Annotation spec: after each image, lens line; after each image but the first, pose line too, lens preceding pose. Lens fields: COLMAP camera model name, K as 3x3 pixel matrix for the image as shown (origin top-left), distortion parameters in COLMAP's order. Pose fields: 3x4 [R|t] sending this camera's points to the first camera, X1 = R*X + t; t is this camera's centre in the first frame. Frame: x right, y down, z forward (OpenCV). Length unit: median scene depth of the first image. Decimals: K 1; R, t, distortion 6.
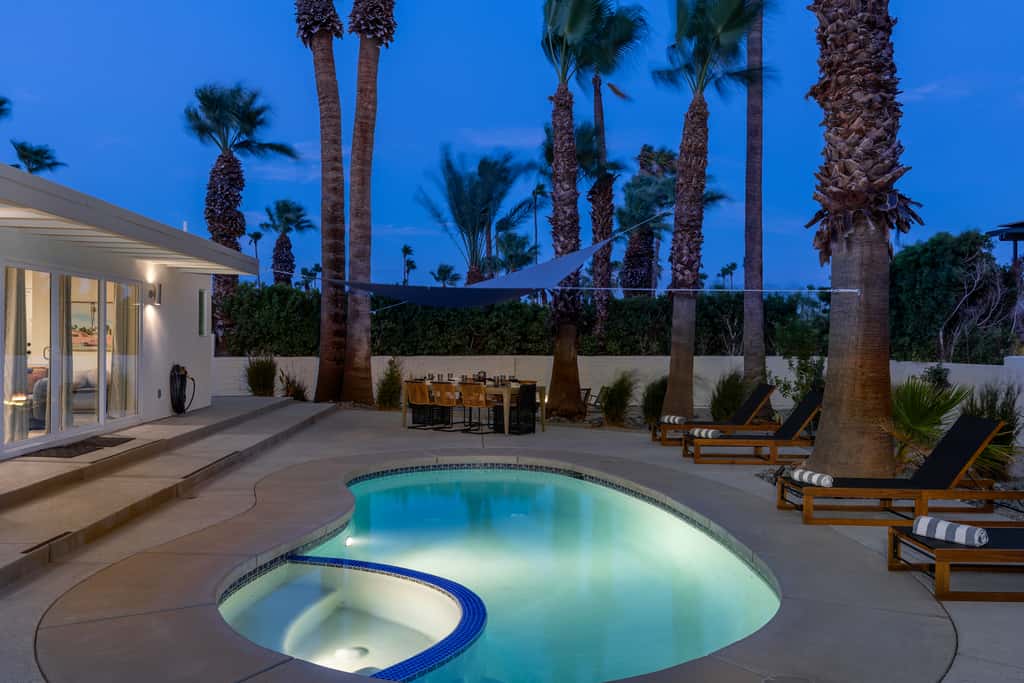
lens RADIAL K [[855.3, 0, 484.9], [0, 855.3, 339.9], [0, 0, 1]] dist [0.008606, 0.003197]
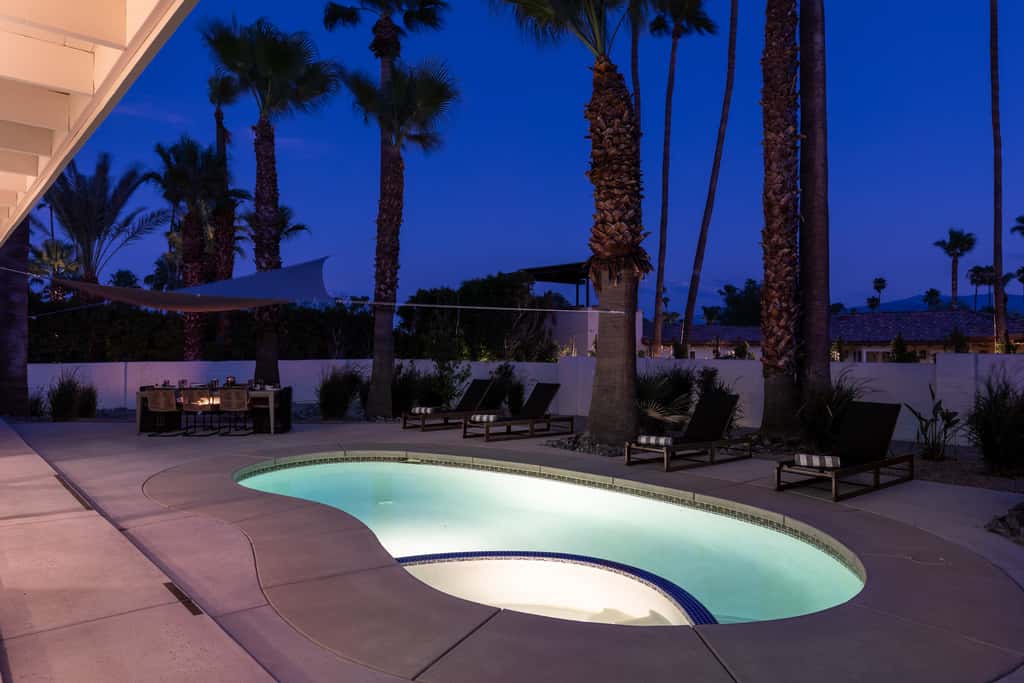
lens RADIAL K [[681.1, 0, 512.0], [0, 681.1, 341.5], [0, 0, 1]] dist [0.006885, -0.000120]
pose [[0.767271, 0.002473, 0.641318, -0.233079], [0.002280, 0.999976, -0.006584, 0.000419], [-0.641319, 0.006513, 0.767247, 0.111995]]
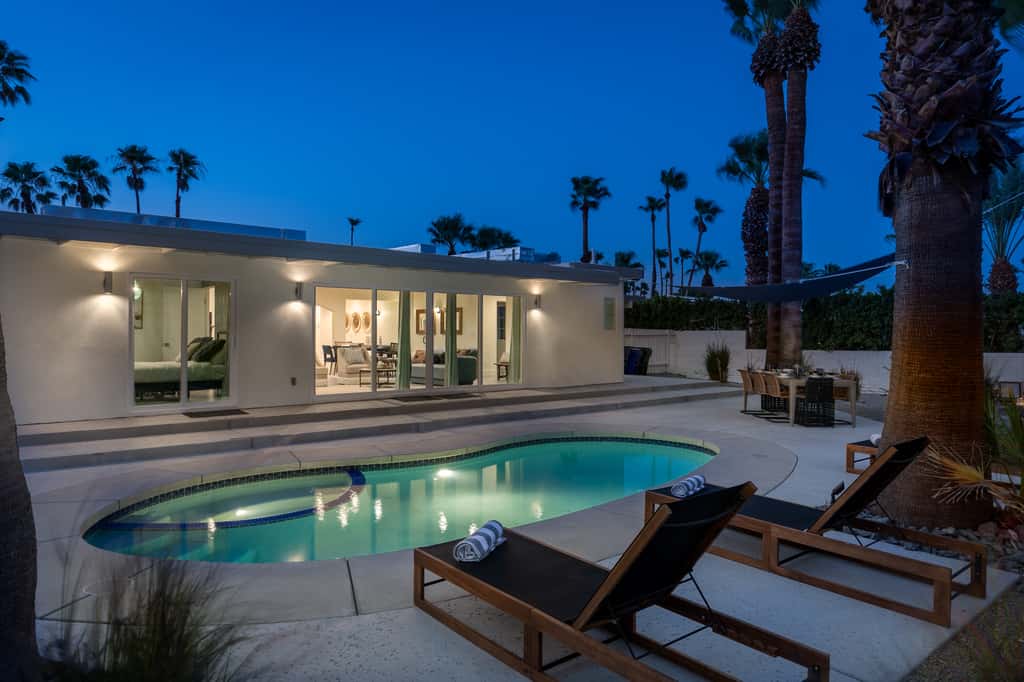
lens RADIAL K [[652.5, 0, 512.0], [0, 652.5, 341.0], [0, 0, 1]] dist [0.003169, 0.001042]
pose [[0.624490, 0.009753, -0.780972, 0.340278], [-0.005721, 0.999952, 0.007913, 0.004332], [0.781012, -0.000473, 0.624516, 0.192052]]
